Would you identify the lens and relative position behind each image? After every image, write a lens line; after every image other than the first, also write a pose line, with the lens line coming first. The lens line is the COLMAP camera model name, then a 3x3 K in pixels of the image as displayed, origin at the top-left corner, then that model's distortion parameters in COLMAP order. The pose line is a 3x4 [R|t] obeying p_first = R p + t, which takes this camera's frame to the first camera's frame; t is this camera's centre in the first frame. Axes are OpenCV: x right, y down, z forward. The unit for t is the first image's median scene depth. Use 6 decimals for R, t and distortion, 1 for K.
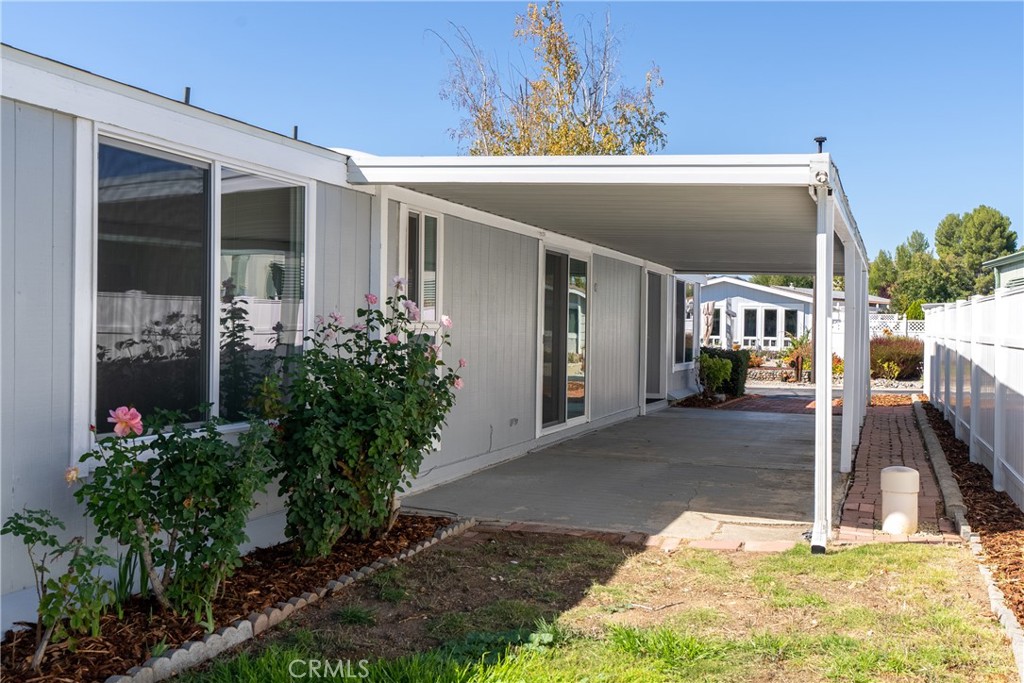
lens RADIAL K [[1023.4, 0, 512.0], [0, 1023.4, 341.5], [0, 0, 1]] dist [-0.000575, 0.000351]
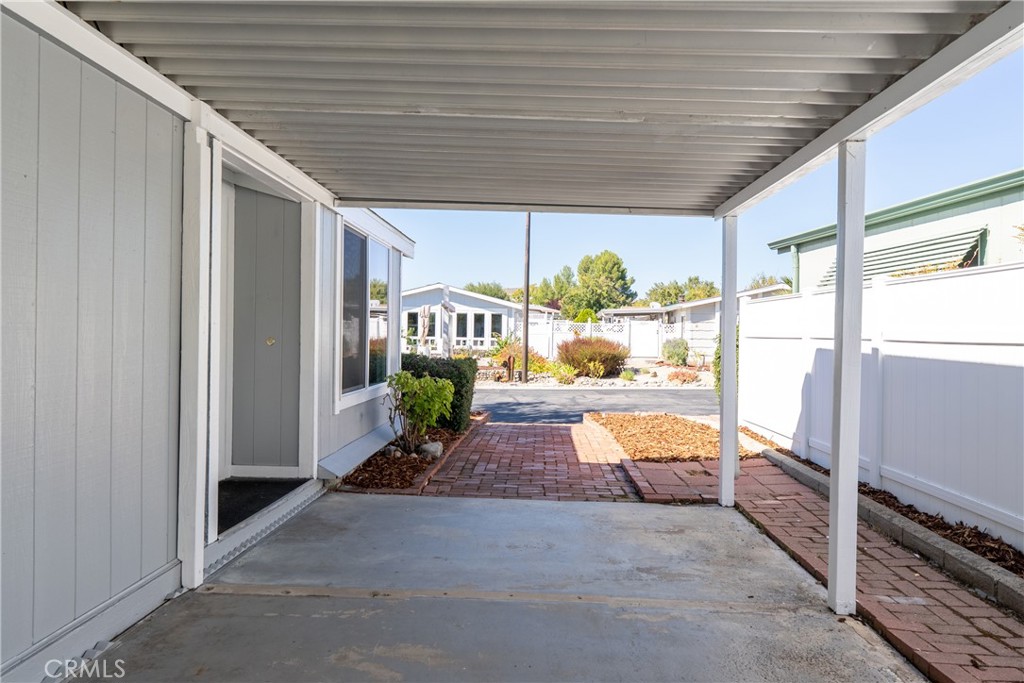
lens RADIAL K [[716.9, 0, 512.0], [0, 716.9, 341.5], [0, 0, 1]] dist [-0.001275, -0.000216]
pose [[0.953495, -0.004180, 0.301381, 0.048547], [0.003818, 0.999991, 0.001790, -0.001478], [-0.301386, -0.000556, 0.953502, 0.235365]]
